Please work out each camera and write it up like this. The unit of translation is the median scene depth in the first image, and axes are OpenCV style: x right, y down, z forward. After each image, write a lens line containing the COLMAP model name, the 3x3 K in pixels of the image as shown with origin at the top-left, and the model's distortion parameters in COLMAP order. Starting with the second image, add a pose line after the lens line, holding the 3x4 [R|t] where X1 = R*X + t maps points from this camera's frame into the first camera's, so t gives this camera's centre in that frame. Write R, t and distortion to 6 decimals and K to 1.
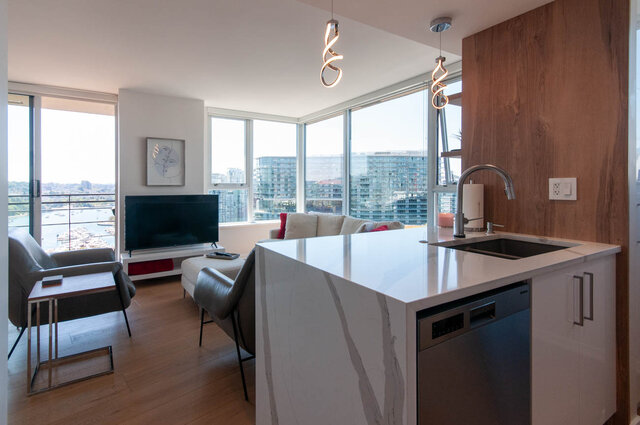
lens RADIAL K [[312.0, 0, 302.2], [0, 312.0, 186.8], [0, 0, 1]] dist [-0.017880, 0.000177]
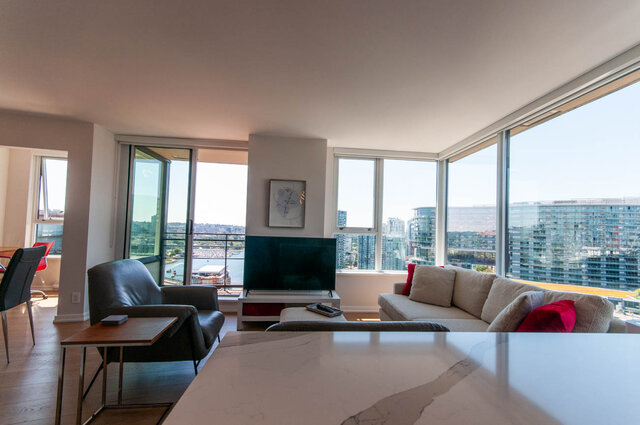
lens RADIAL K [[279.1, 0, 328.2], [0, 279.1, 220.2], [0, 0, 1]] dist [0.002945, 0.000424]
pose [[0.900330, 0.011006, -0.435069, 0.054826], [-0.033854, 0.998422, -0.044801, 0.007163], [0.433890, 0.055064, 0.899282, 0.202847]]
